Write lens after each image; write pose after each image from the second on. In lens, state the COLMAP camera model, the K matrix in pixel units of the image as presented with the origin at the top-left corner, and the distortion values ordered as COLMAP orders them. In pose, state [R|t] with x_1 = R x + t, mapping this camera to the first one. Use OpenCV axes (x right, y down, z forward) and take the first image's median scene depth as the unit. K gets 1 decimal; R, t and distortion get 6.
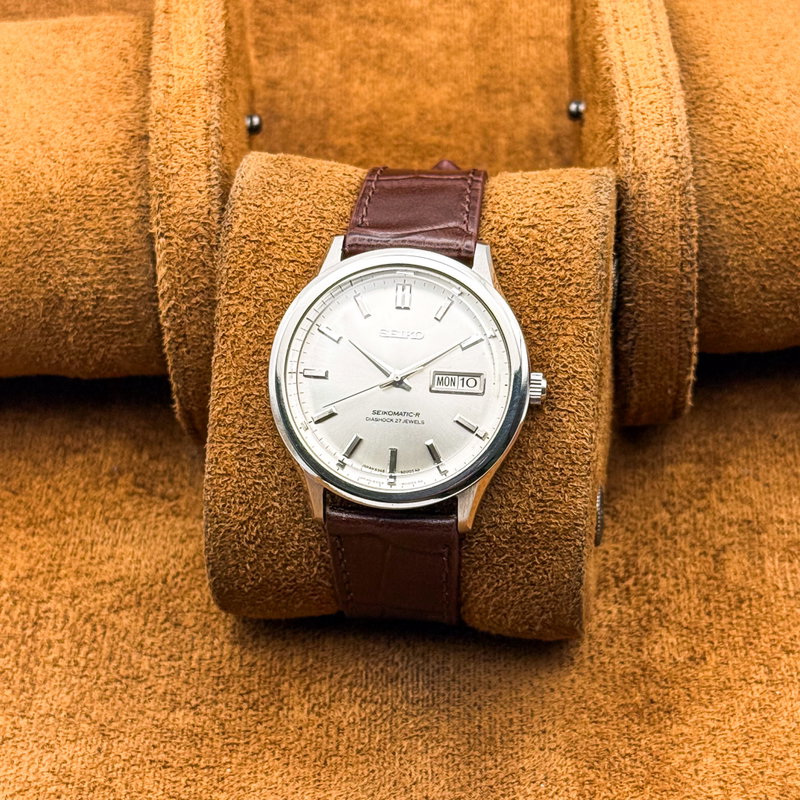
lens RADIAL K [[2402.5, 0, 400.0], [0, 2402.5, 400.0], [0, 0, 1]] dist [-0.357836, -0.183555]
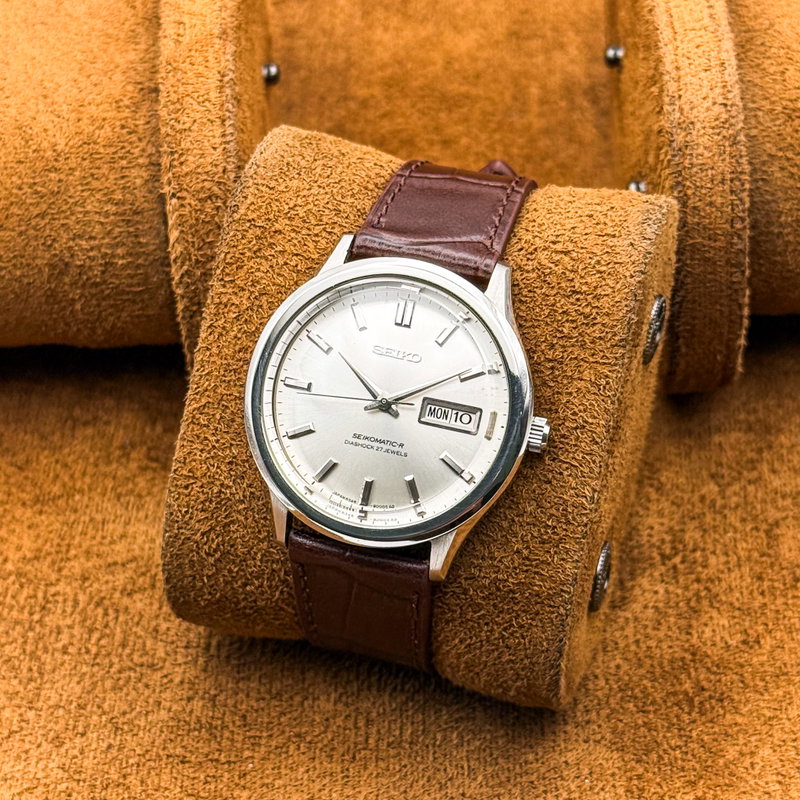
lens RADIAL K [[2402.5, 0, 400.0], [0, 2402.5, 400.0], [0, 0, 1]] dist [-0.357836, -0.183555]
pose [[0.985770, 0.140994, -0.091528, 0.084602], [-0.137897, 0.989664, 0.039357, -0.044924], [0.096131, -0.026175, 0.995024, 0.103565]]
